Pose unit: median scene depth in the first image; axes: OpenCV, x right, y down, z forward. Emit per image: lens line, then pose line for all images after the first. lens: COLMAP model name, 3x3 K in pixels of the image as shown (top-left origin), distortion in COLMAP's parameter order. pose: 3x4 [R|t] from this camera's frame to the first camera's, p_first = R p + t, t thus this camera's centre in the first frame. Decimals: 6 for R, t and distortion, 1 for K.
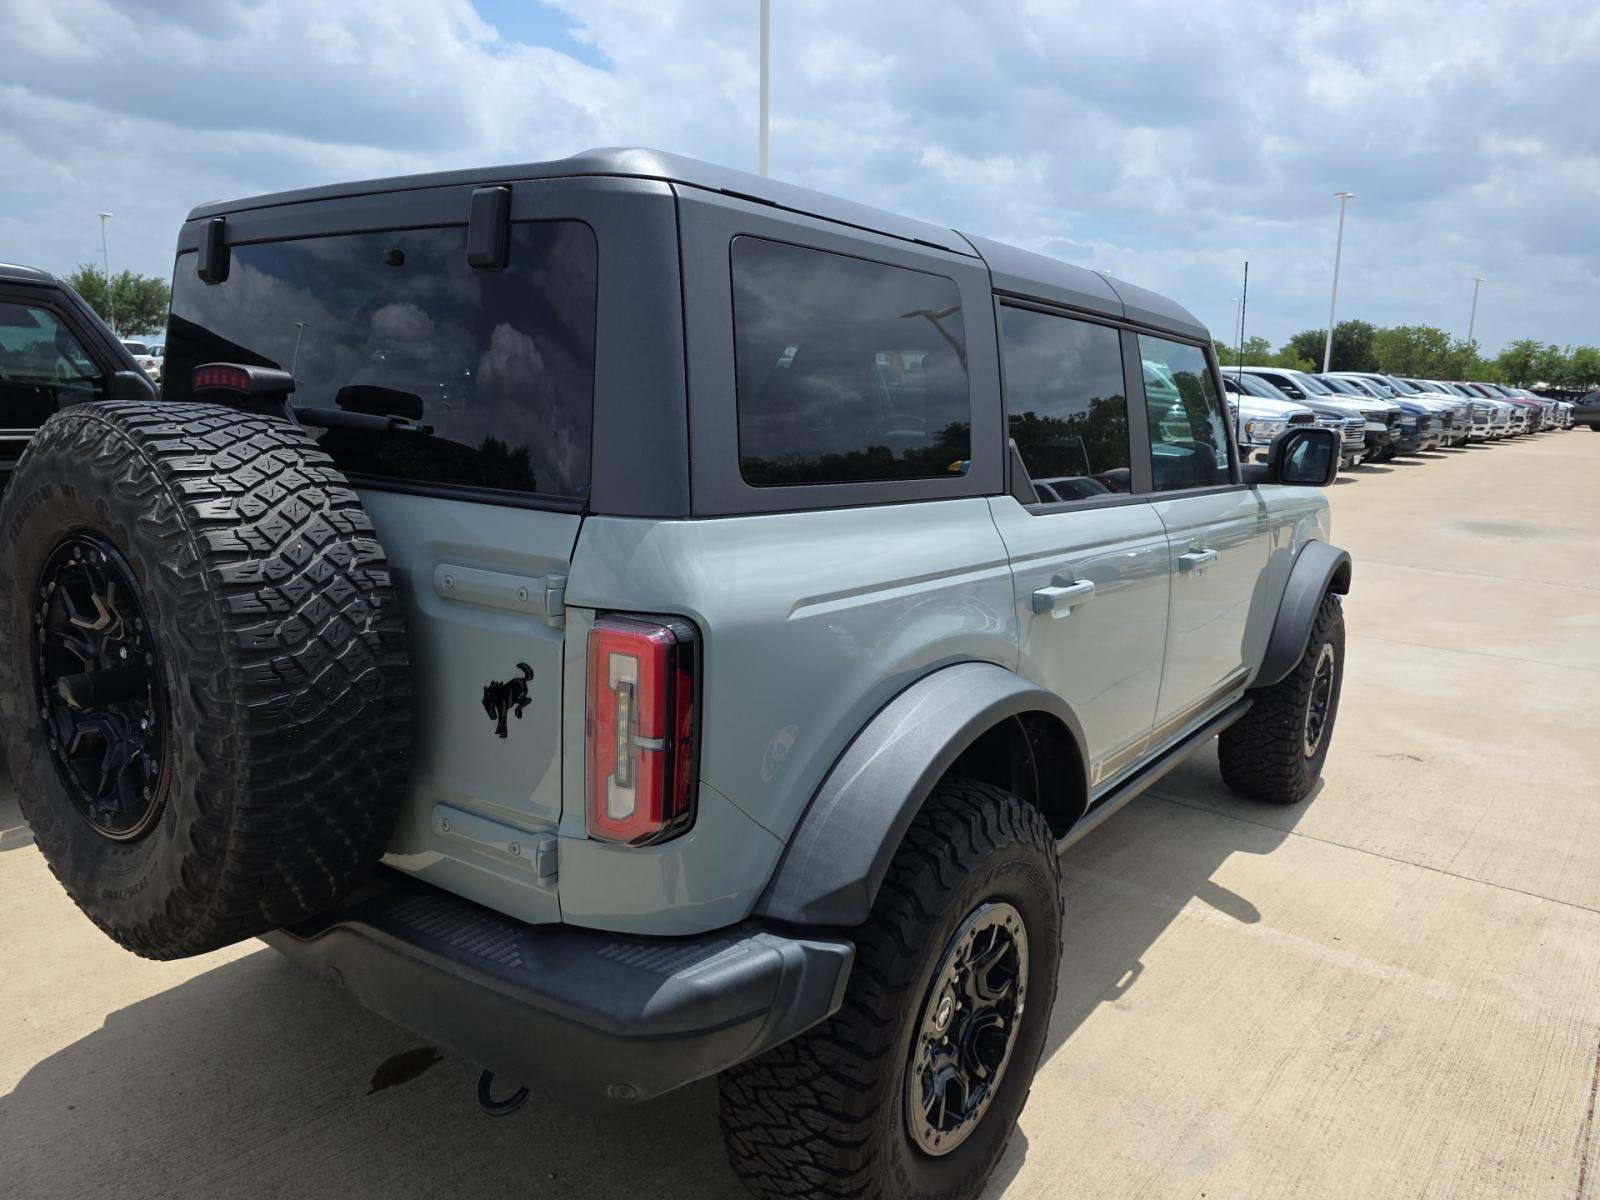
lens RADIAL K [[1133.4, 0, 800.0], [0, 1133.4, 600.0], [0, 0, 1]] dist [-0.002691, -0.003144]
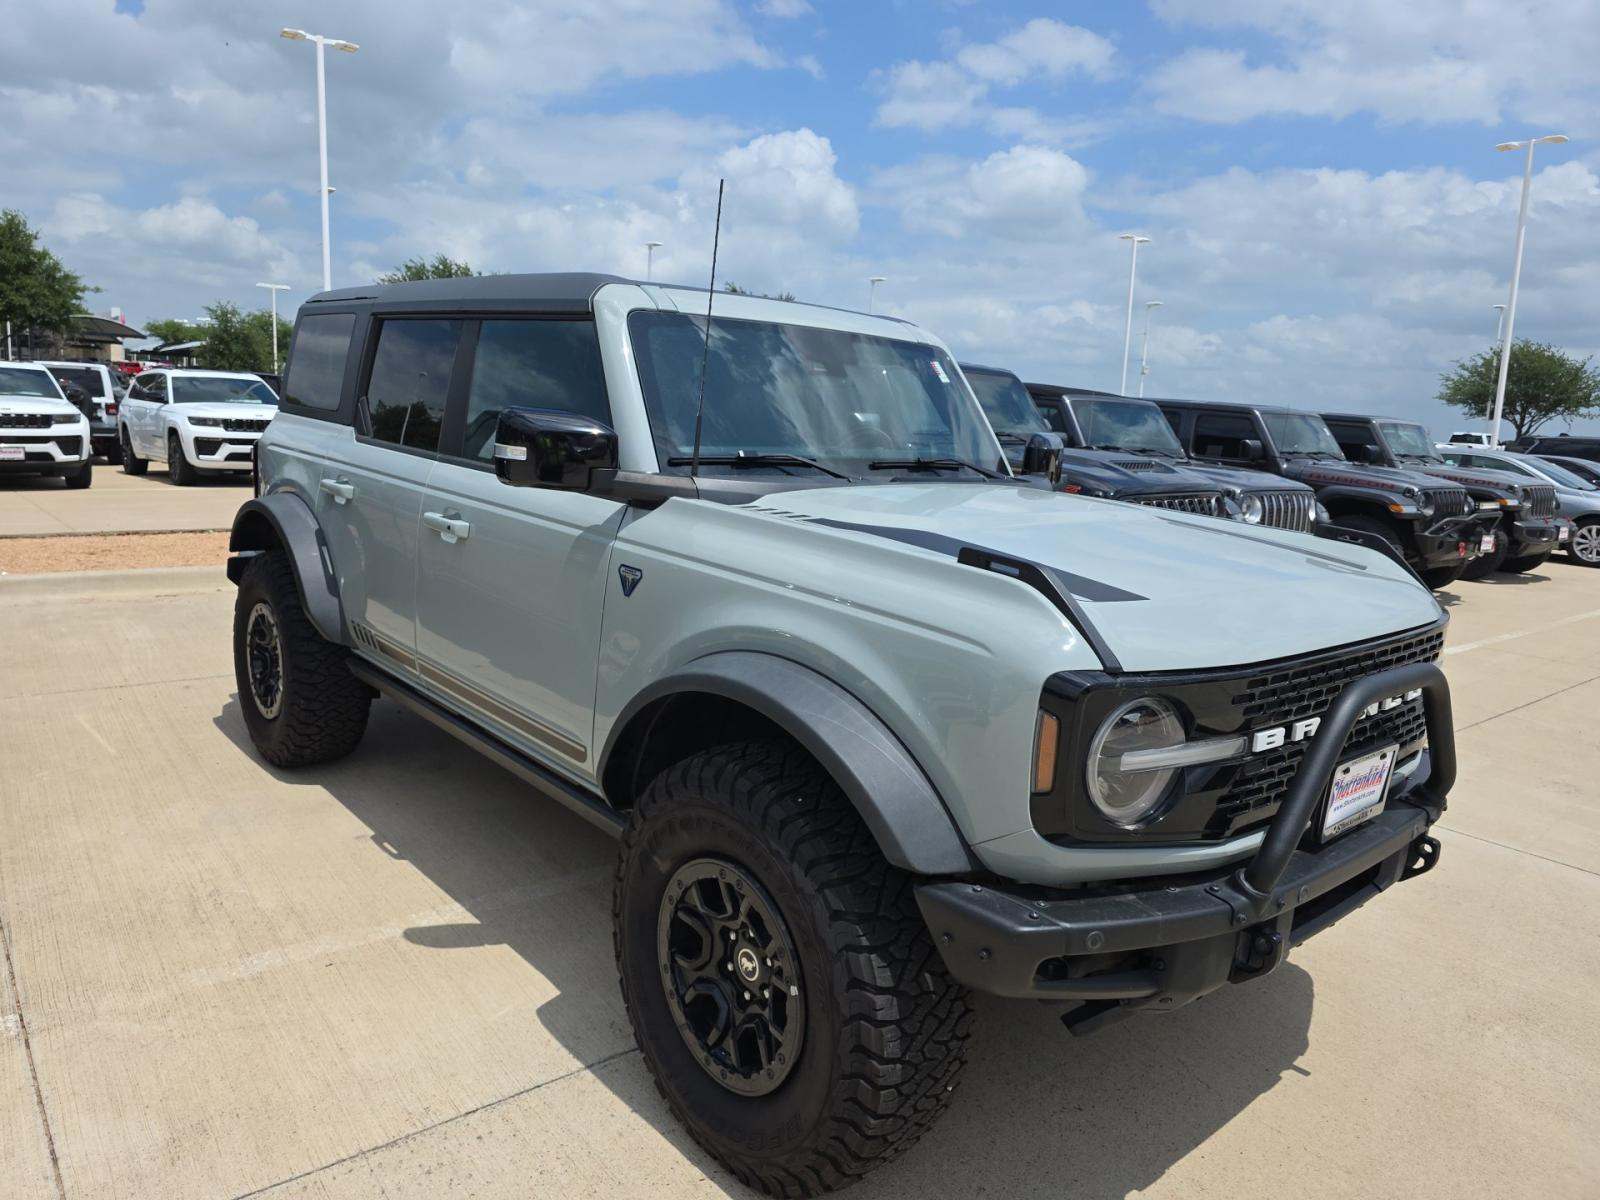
lens RADIAL K [[1133.4, 0, 800.0], [0, 1133.4, 600.0], [0, 0, 1]] dist [-0.002691, -0.003144]
pose [[-0.229602, 0.119914, -0.965869, 1.170486], [-0.255976, 0.950005, 0.178794, -0.215597], [0.939020, 0.288291, -0.187428, 1.383640]]
